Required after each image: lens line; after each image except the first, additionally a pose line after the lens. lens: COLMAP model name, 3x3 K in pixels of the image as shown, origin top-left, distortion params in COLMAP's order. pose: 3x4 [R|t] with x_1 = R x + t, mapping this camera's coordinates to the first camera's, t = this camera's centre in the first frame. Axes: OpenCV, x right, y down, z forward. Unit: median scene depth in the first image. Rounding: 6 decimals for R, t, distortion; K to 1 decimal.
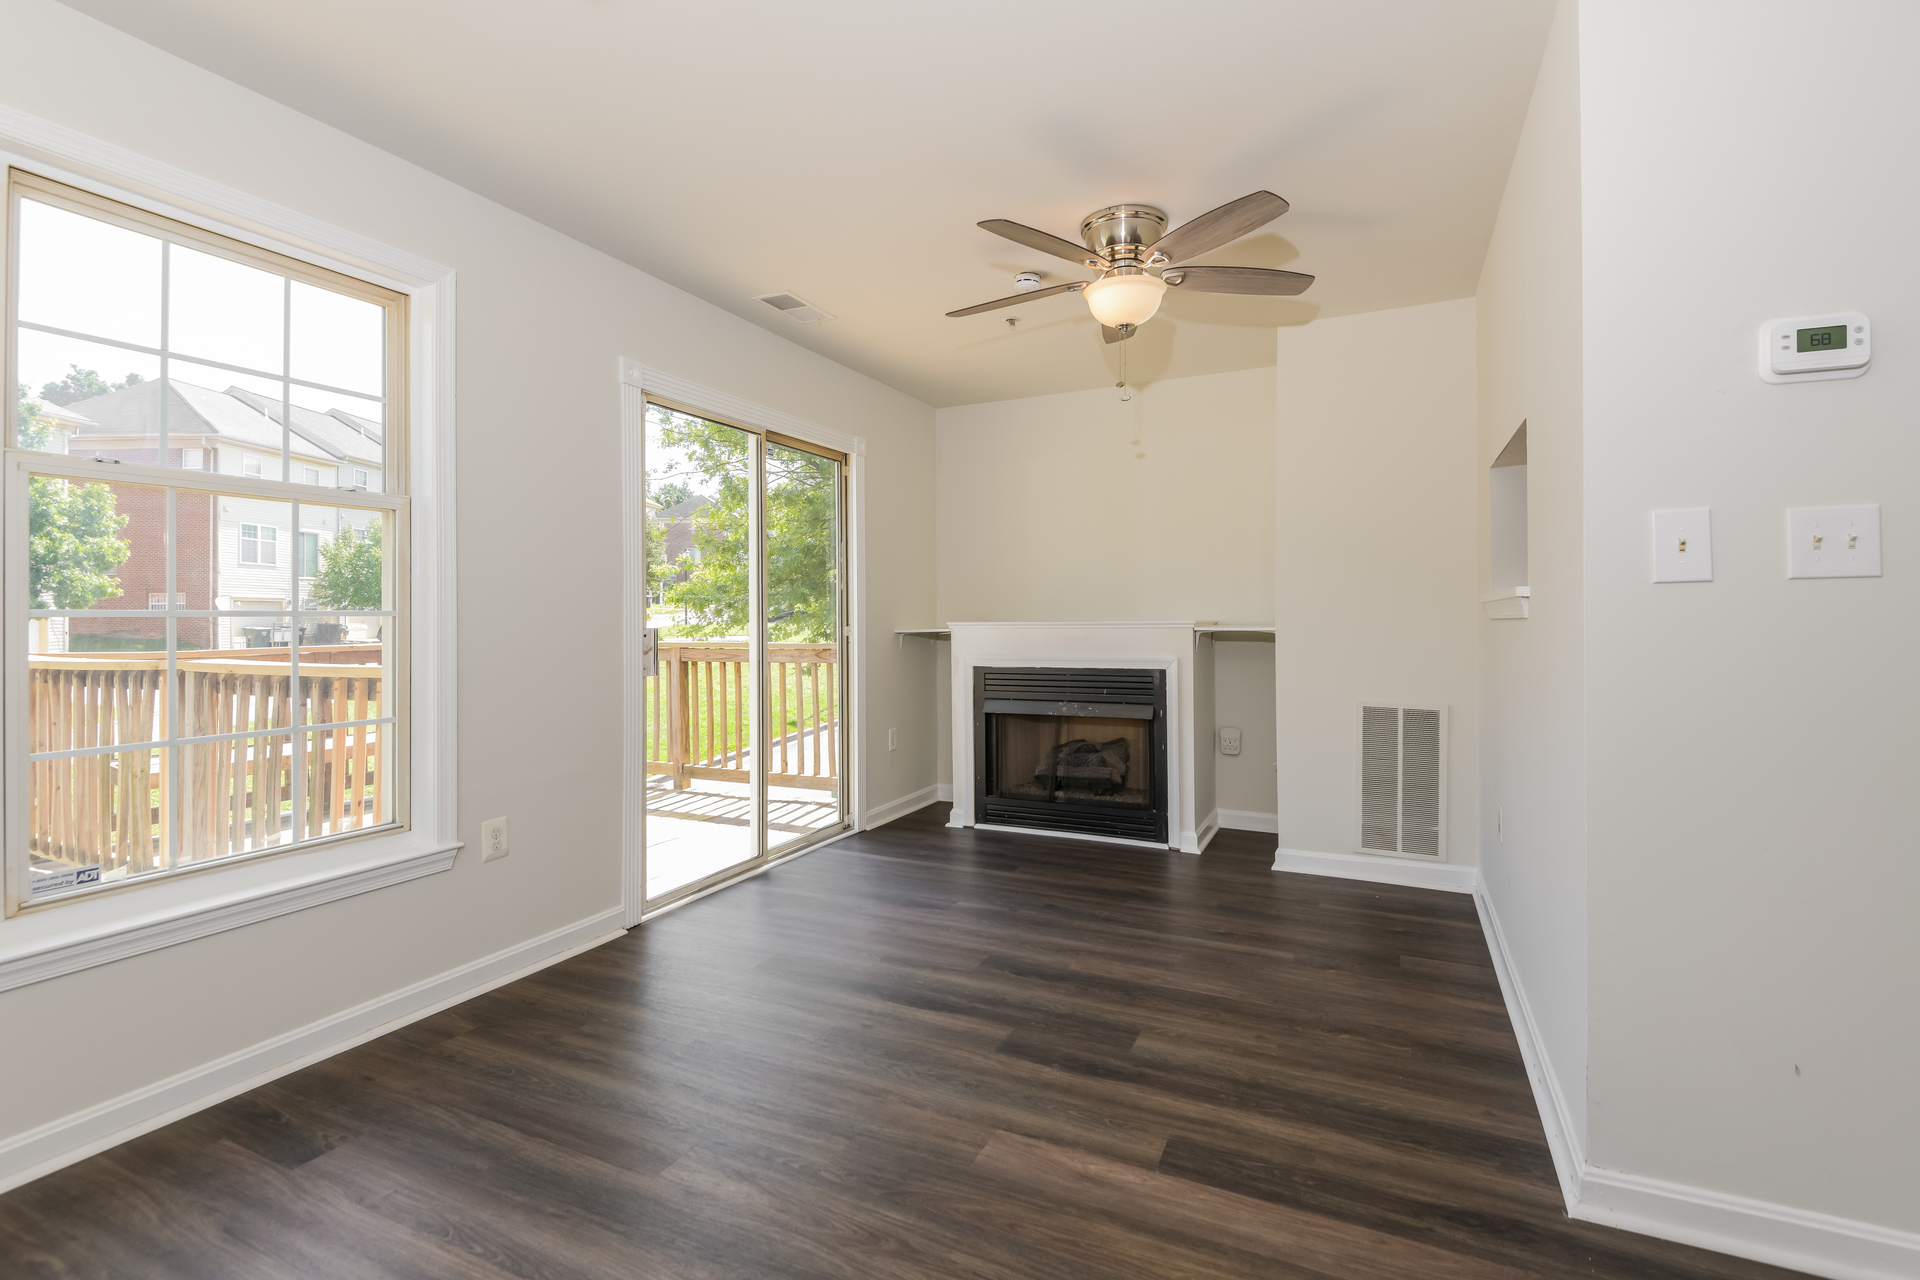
lens RADIAL K [[894.0, 0, 943.9], [0, 894.0, 610.5], [0, 0, 1]] dist [0.011562, -0.012004]
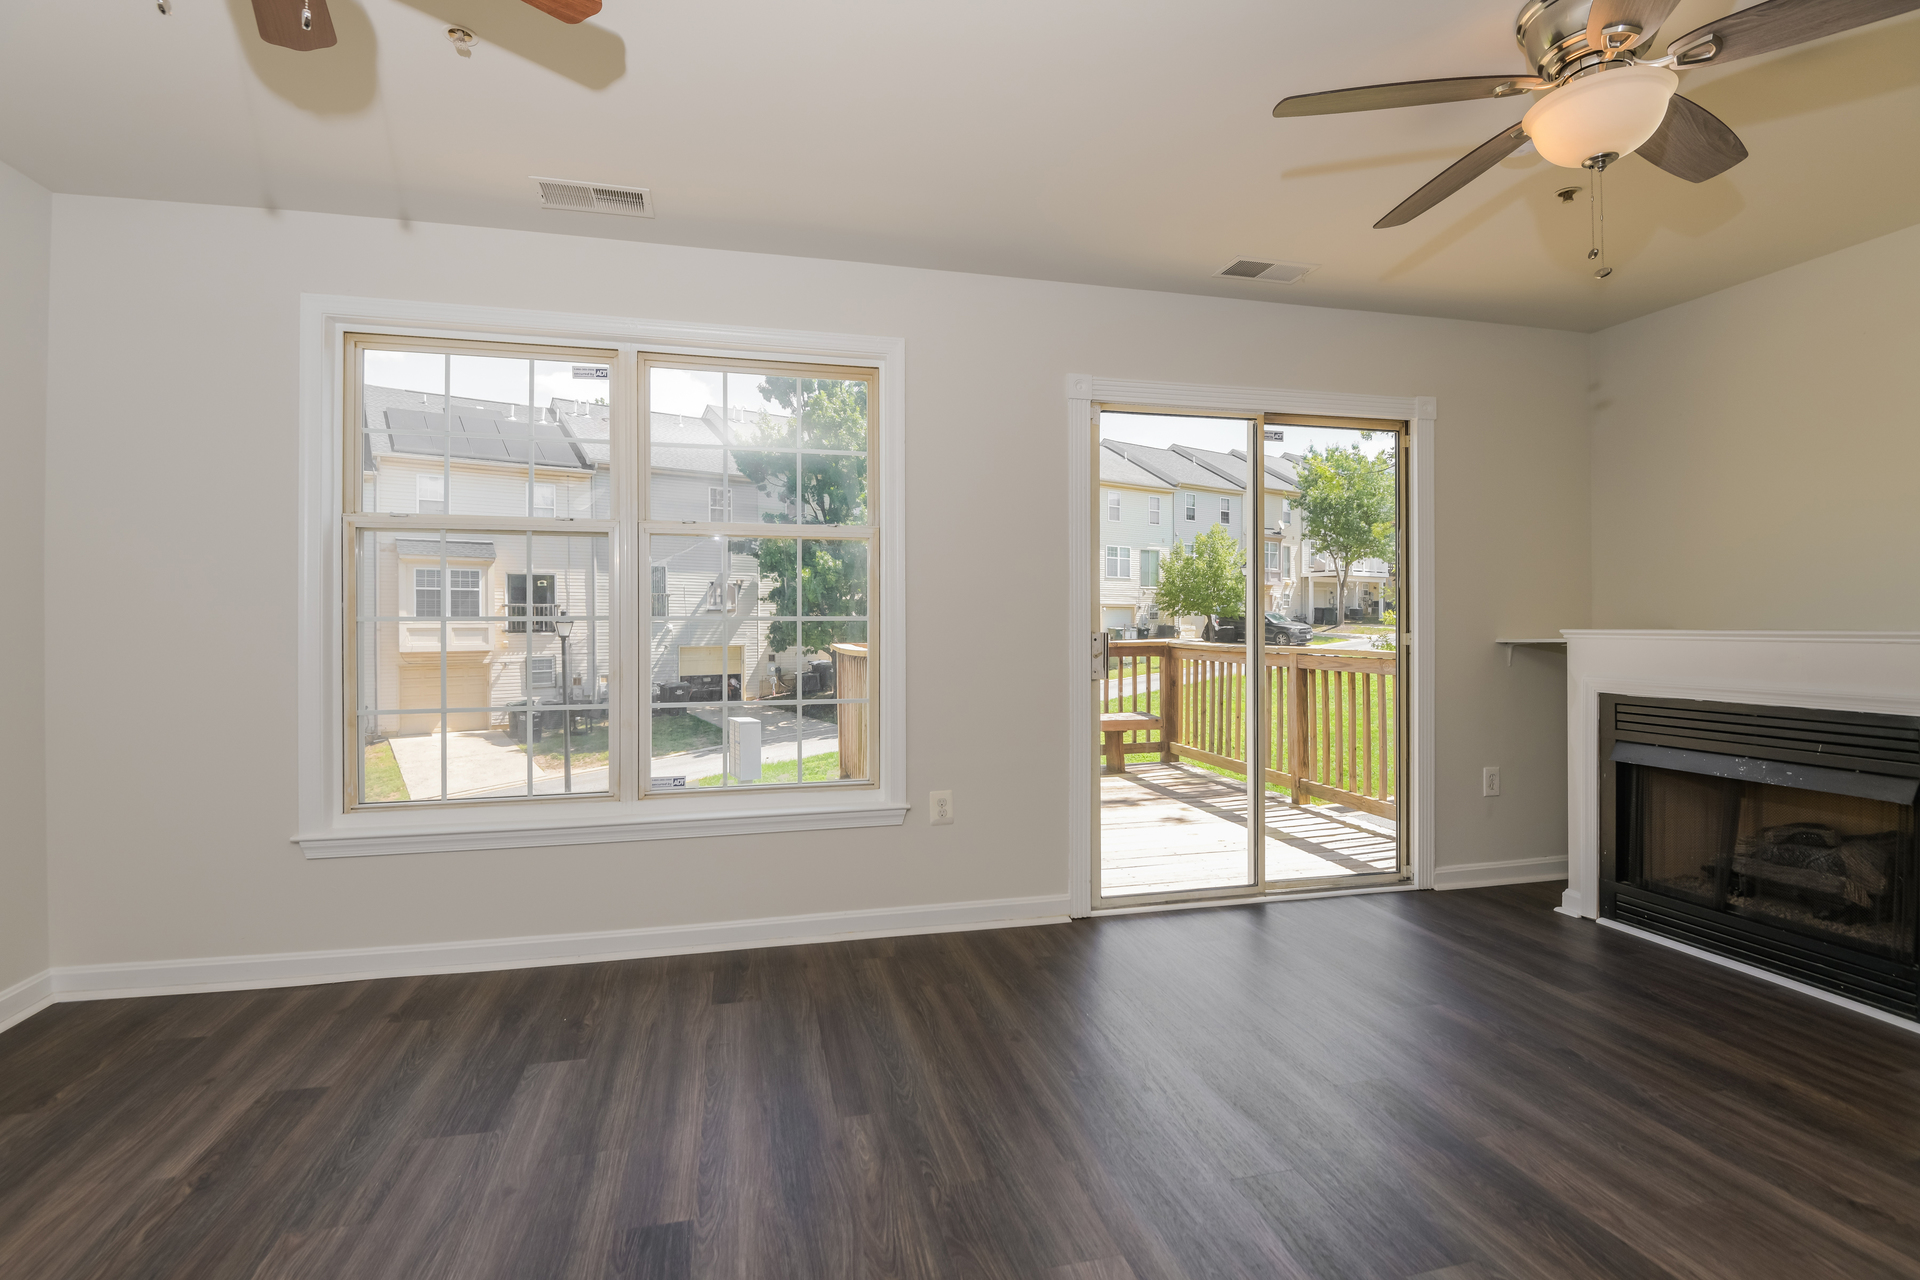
lens RADIAL K [[894.0, 0, 950.8], [0, 894.0, 618.2], [0, 0, 1]] dist [0.011562, -0.012004]
pose [[0.634088, 0.001893, -0.773258, 0.312610], [0.001428, 0.999992, 0.003619, 0.000682], [0.773259, -0.003399, 0.634081, 0.195699]]
